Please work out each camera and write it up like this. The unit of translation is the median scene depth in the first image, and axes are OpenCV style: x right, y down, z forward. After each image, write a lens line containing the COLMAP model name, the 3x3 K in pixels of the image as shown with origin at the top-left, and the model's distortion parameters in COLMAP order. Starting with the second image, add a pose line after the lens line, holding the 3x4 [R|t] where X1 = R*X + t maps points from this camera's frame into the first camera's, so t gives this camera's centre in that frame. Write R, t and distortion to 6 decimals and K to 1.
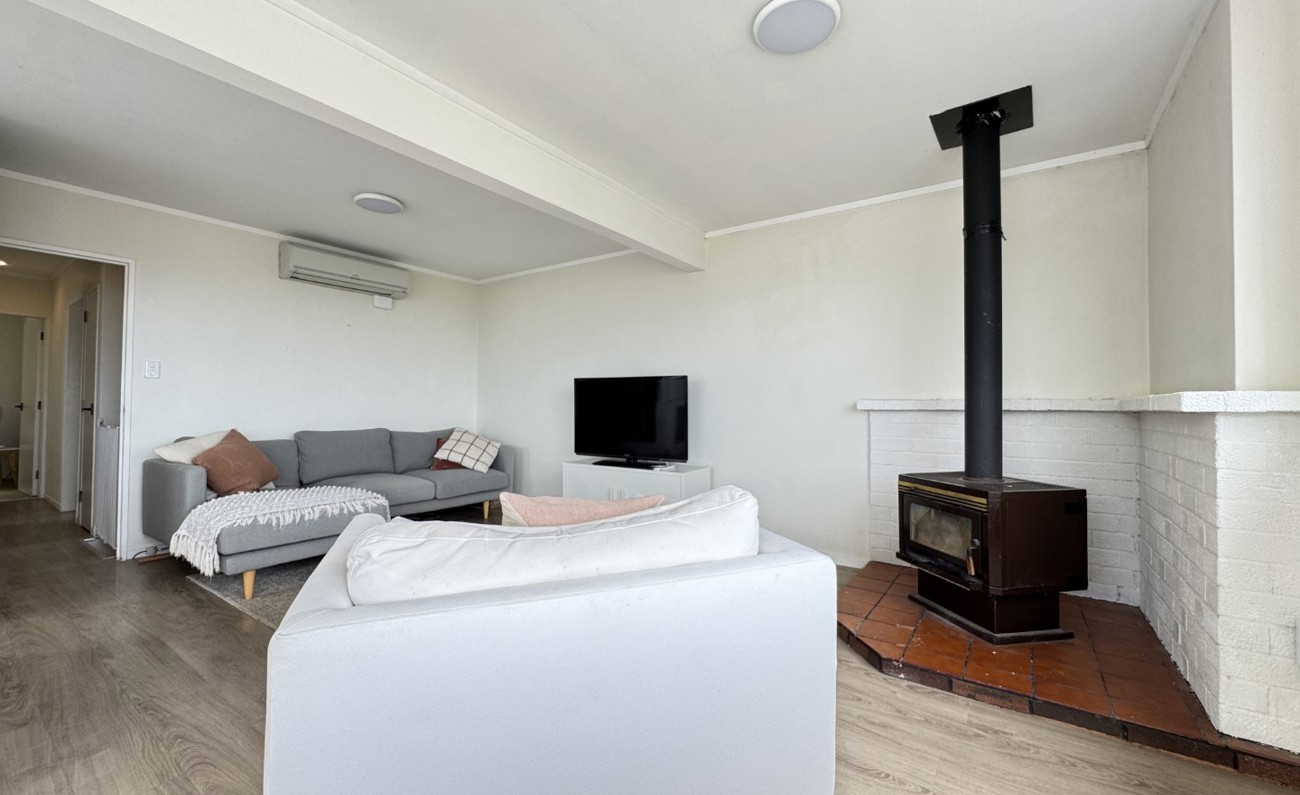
lens RADIAL K [[521.5, 0, 646.7], [0, 521.5, 399.5], [0, 0, 1]] dist [-0.001965, 0.000416]
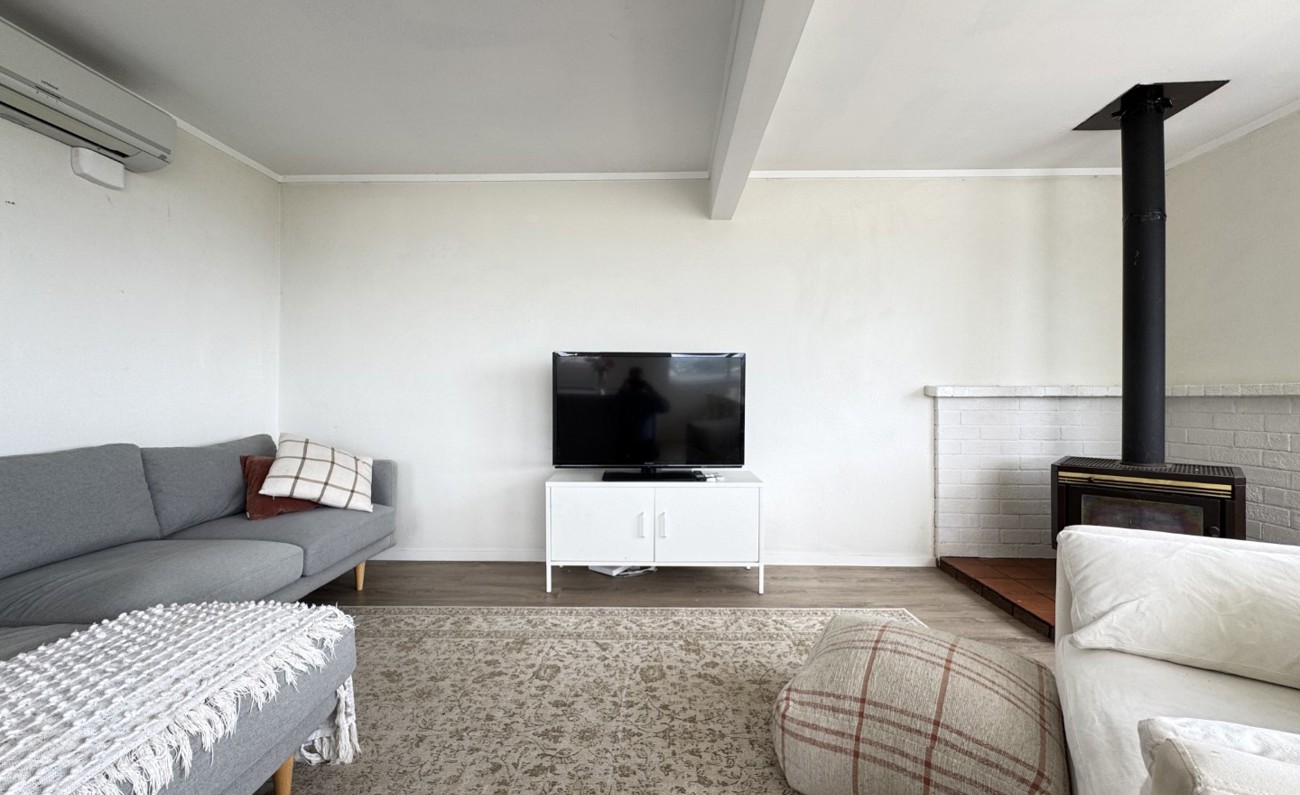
lens RADIAL K [[521.5, 0, 646.7], [0, 521.5, 399.5], [0, 0, 1]] dist [-0.001965, 0.000416]
pose [[0.832198, -0.008949, 0.554407, -0.650478], [-0.004131, 0.999742, 0.022339, 0.007131], [-0.554463, -0.020881, 0.831946, 0.628022]]
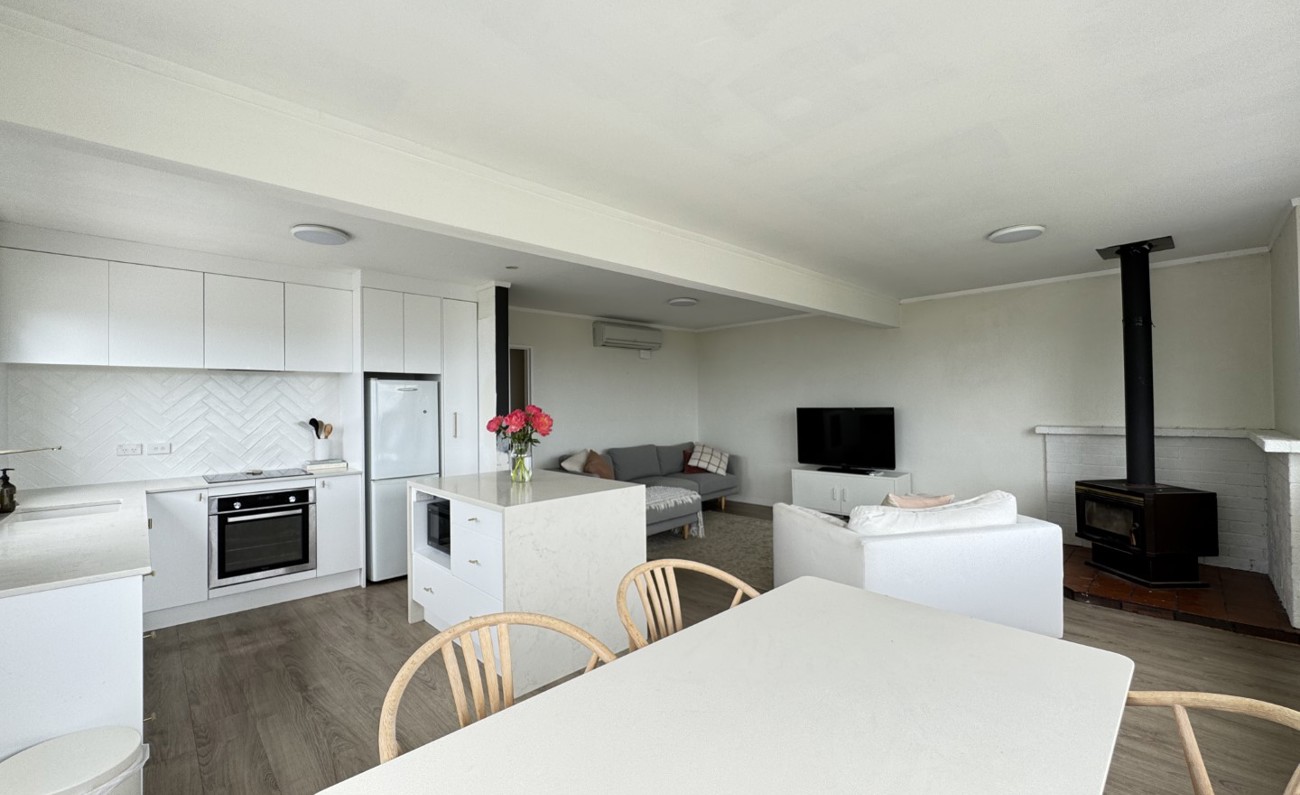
lens RADIAL K [[521.5, 0, 646.7], [0, 521.5, 399.5], [0, 0, 1]] dist [-0.001965, 0.000416]
pose [[0.982605, -0.025366, -0.183967, -0.441936], [0.027055, 0.999612, 0.006672, -0.133088], [0.183726, -0.011533, 0.982910, -0.688723]]
